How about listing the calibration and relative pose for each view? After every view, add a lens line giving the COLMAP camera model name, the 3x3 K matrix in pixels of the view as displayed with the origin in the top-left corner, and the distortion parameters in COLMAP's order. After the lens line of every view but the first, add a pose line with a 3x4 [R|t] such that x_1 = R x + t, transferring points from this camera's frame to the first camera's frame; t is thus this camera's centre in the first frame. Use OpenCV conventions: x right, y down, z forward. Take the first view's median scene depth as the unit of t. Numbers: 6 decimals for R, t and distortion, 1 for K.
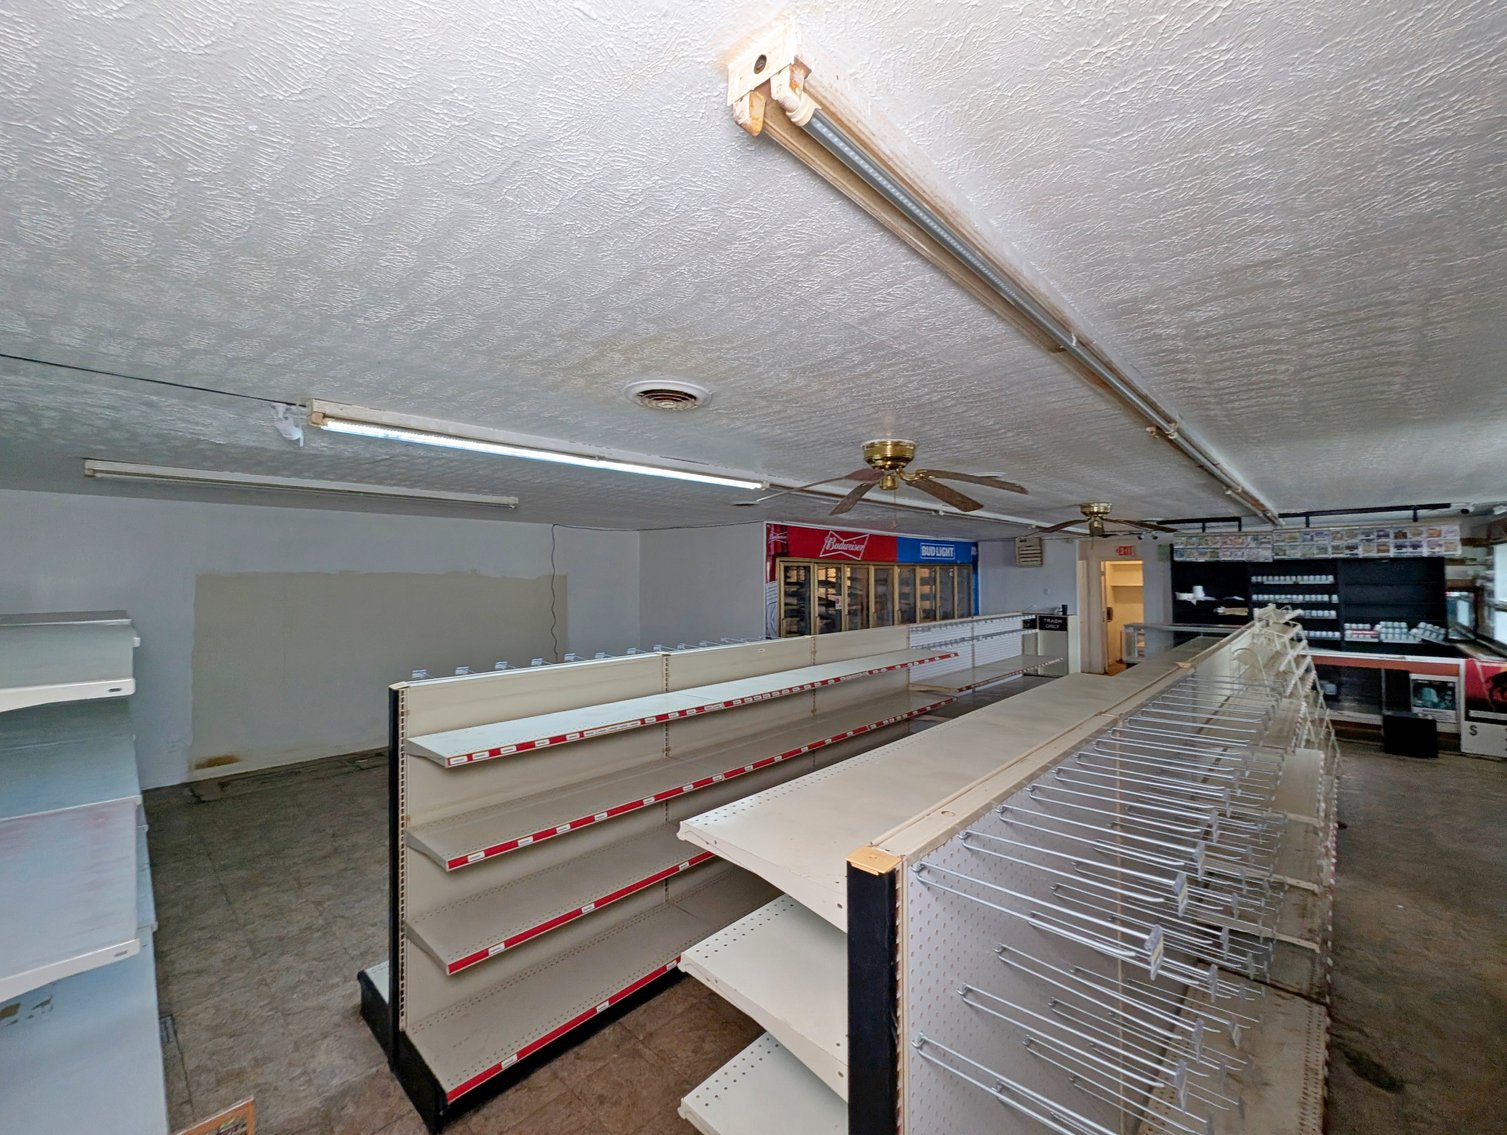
lens RADIAL K [[622.3, 0, 753.7], [0, 622.3, 565.3], [0, 0, 1]] dist [-0.000075, -0.000083]
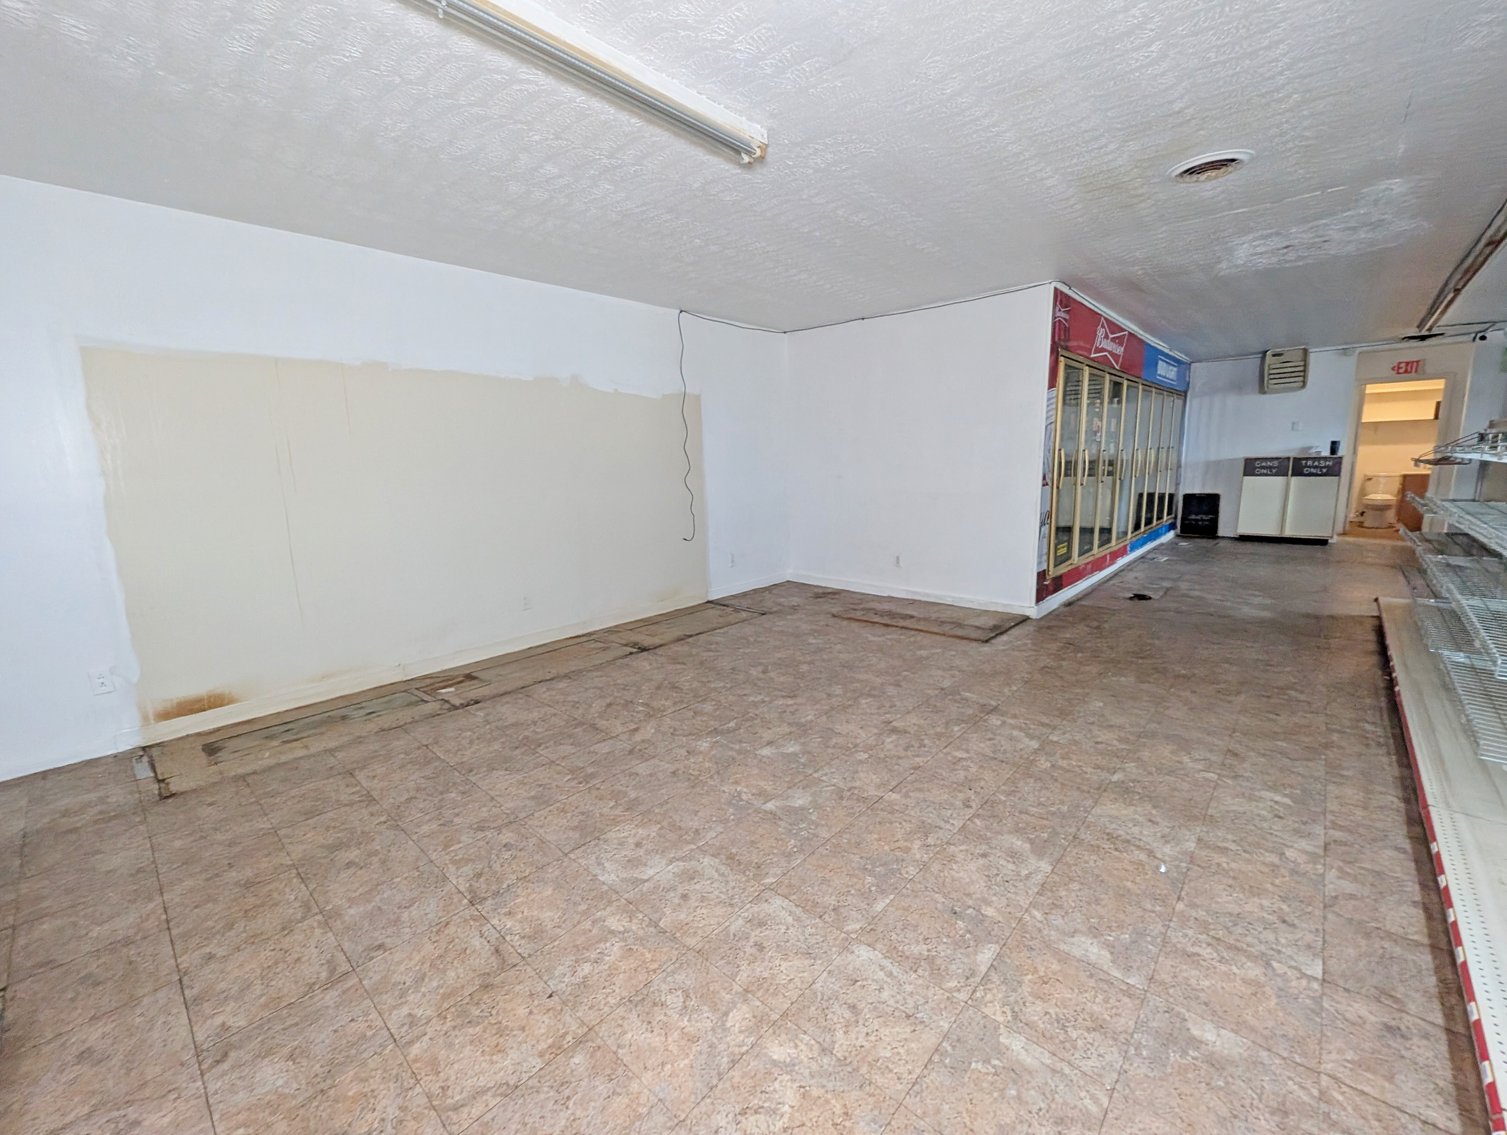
lens RADIAL K [[622.3, 0, 753.7], [0, 622.3, 565.3], [0, 0, 1]] dist [-0.000075, -0.000083]
pose [[0.999683, -0.024134, 0.007177, -0.288640], [0.022374, 0.982216, 0.186418, 0.080158], [-0.011548, -0.186198, 0.982444, 0.372120]]
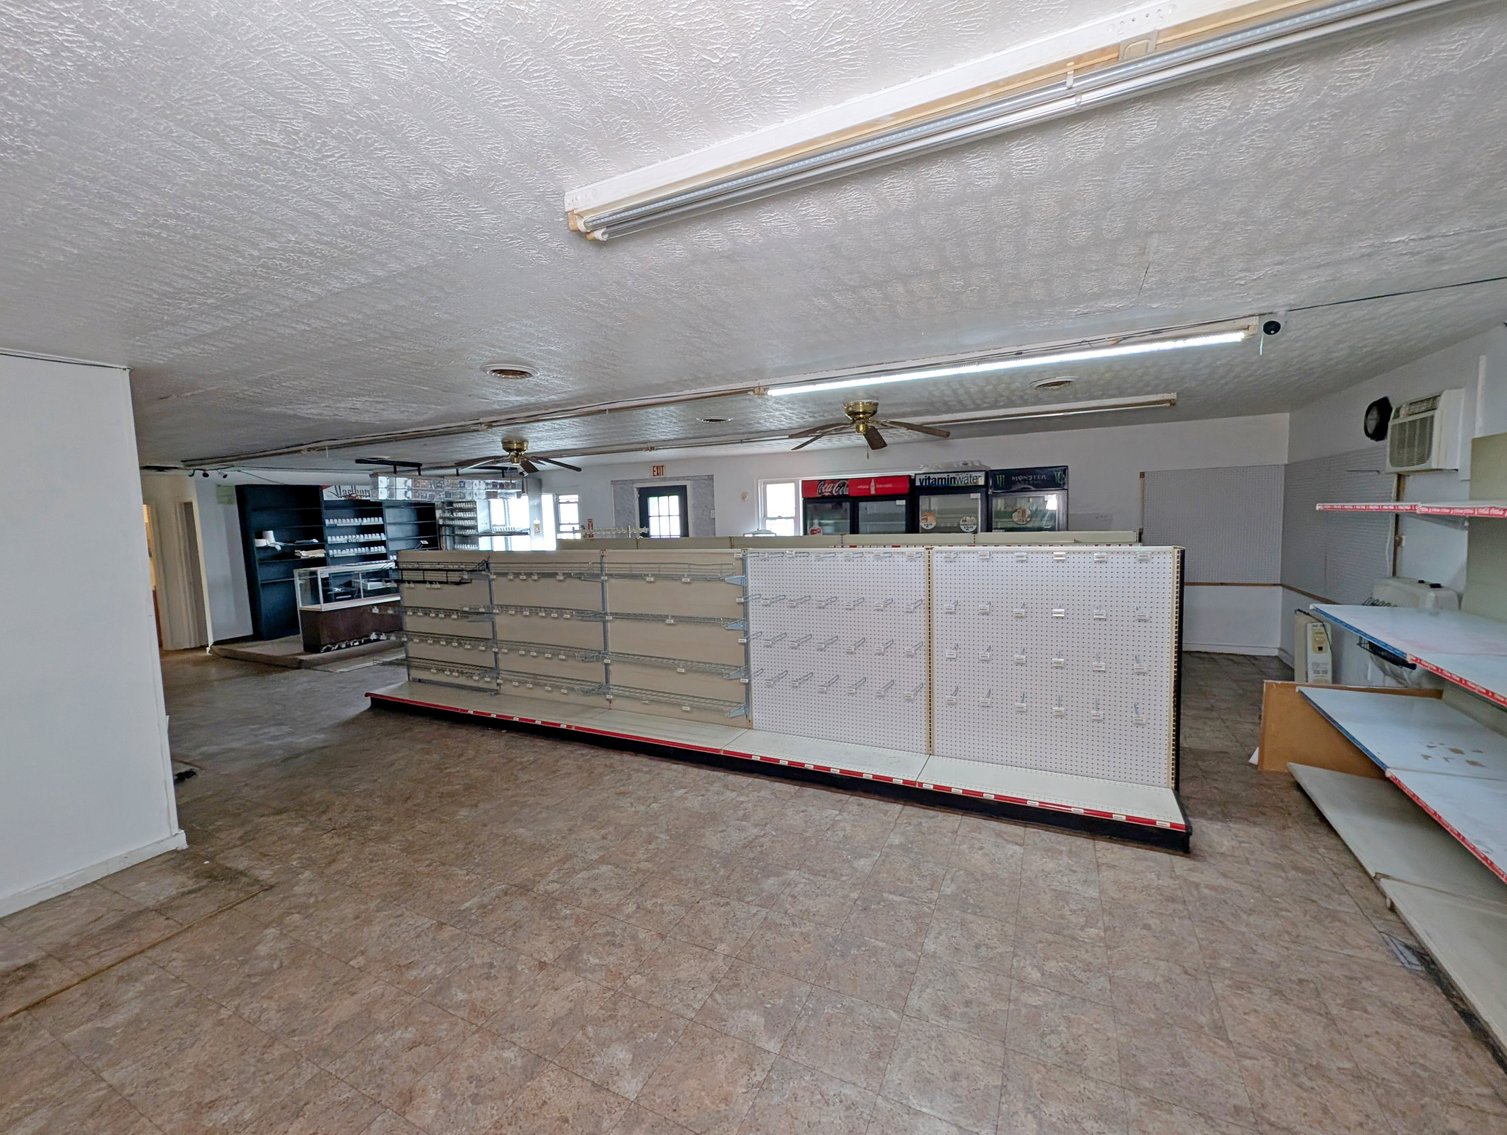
lens RADIAL K [[622.3, 0, 753.7], [0, 622.3, 565.3], [0, 0, 1]] dist [-0.000075, -0.000083]
pose [[-0.288585, -0.065769, 0.955193, -0.521164], [0.018760, 0.997058, 0.074320, 0.037130], [-0.957271, 0.039367, -0.286502, 0.741995]]
